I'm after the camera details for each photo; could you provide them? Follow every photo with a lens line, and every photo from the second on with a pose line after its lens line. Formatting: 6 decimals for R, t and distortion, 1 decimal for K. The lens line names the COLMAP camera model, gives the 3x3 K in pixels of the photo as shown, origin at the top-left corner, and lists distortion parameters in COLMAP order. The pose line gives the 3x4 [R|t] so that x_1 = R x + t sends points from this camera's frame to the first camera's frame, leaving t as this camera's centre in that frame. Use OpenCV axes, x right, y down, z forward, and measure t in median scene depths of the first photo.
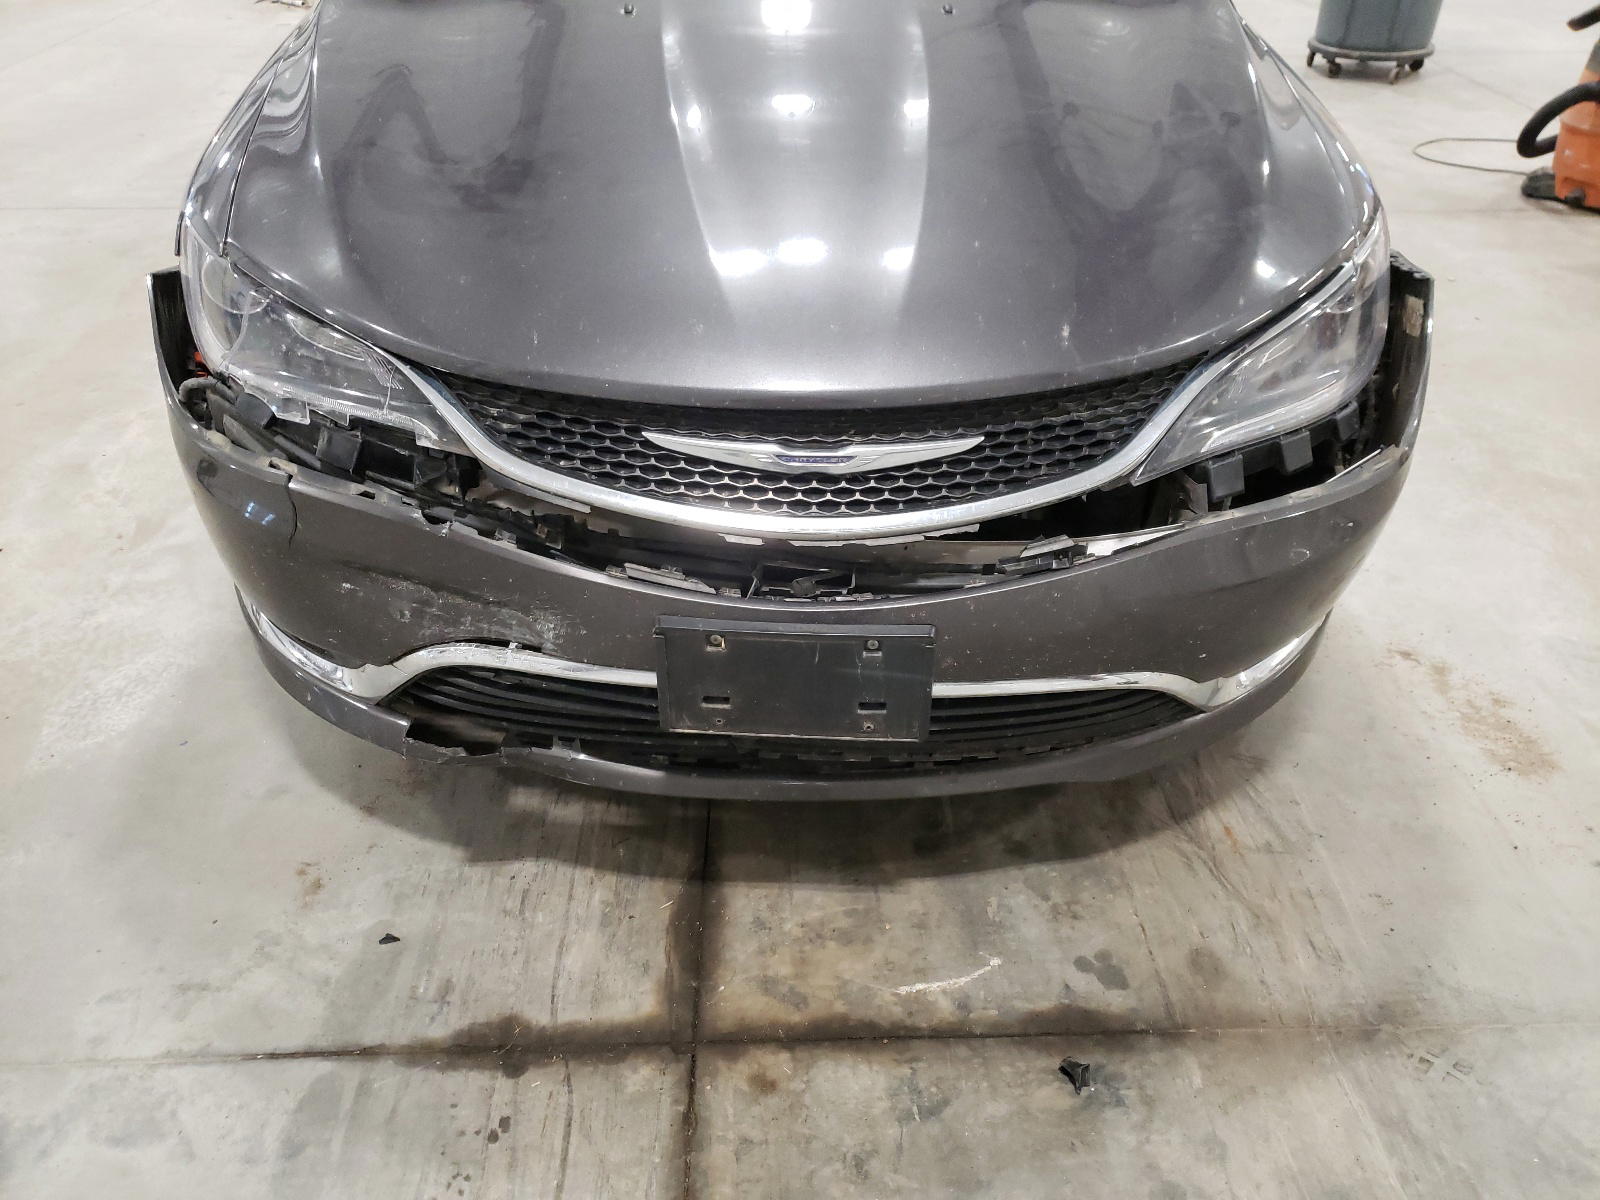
lens RADIAL K [[1272.0, 0, 800.0], [0, 1272.0, 600.0], [0, 0, 1]] dist [0.085385, 0.000343]
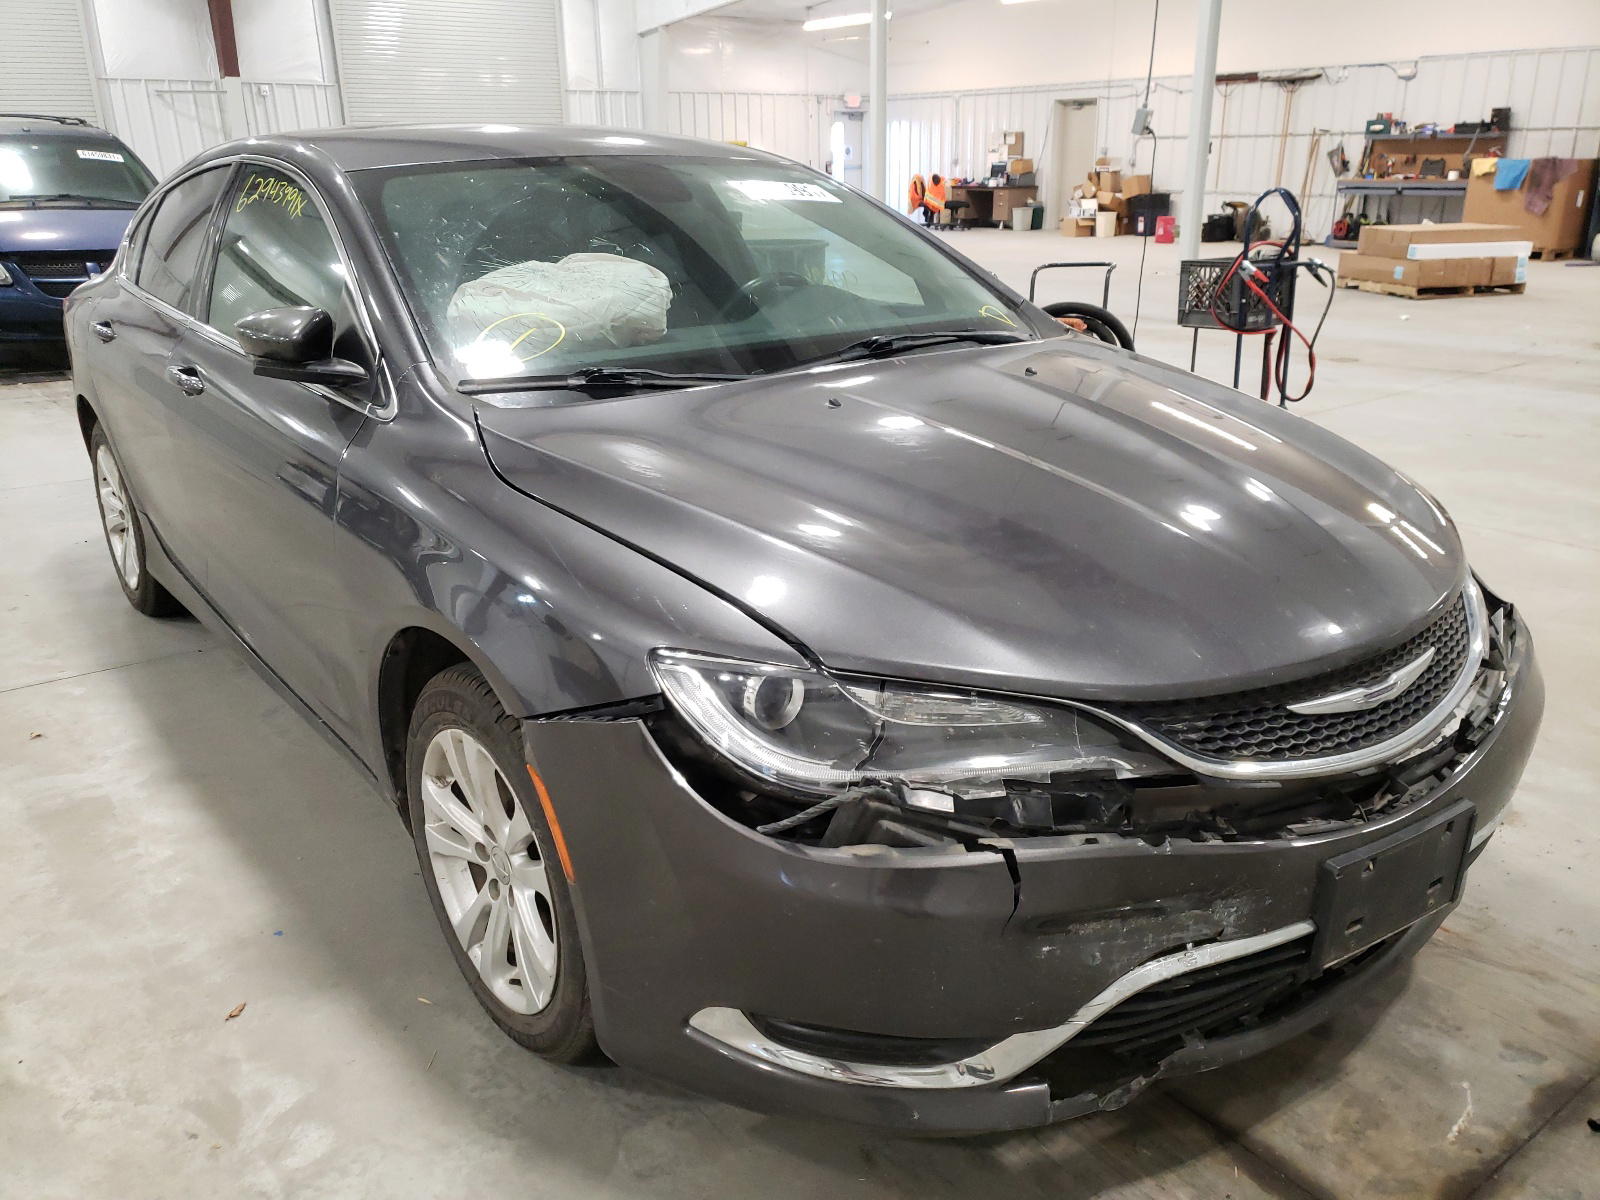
lens RADIAL K [[1245.3, 0, 800.0], [0, 1245.3, 600.0], [0, 0, 1]] dist [0.008973, 0.005229]
pose [[0.820557, -0.207377, 0.532618, -1.041635], [0.341655, 0.925013, -0.166200, -0.178194], [-0.458212, 0.318348, 0.829877, 0.217551]]
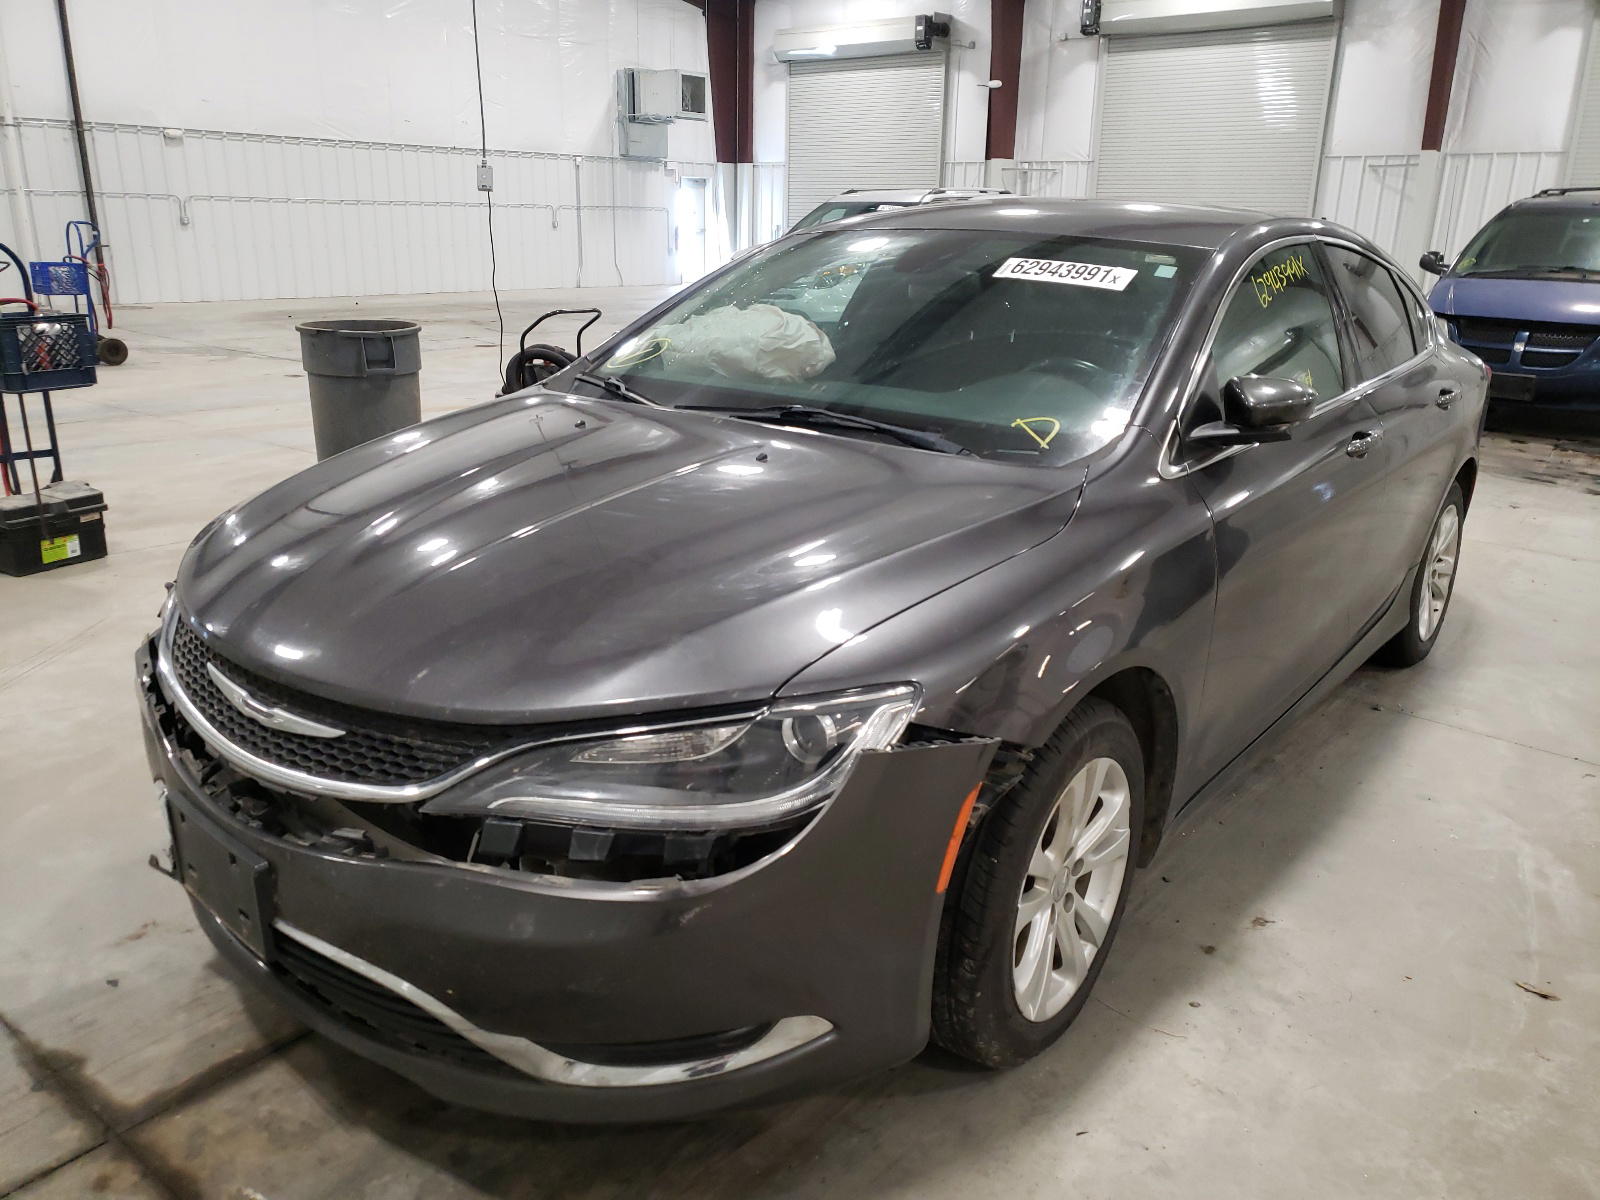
lens RADIAL K [[1245.3, 0, 800.0], [0, 1245.3, 600.0], [0, 0, 1]] dist [0.008973, 0.005229]
pose [[0.766097, 0.213741, -0.606144, 1.200602], [-0.390848, 0.903597, -0.175356, -0.202772], [0.510229, 0.371250, 0.775783, 0.209452]]
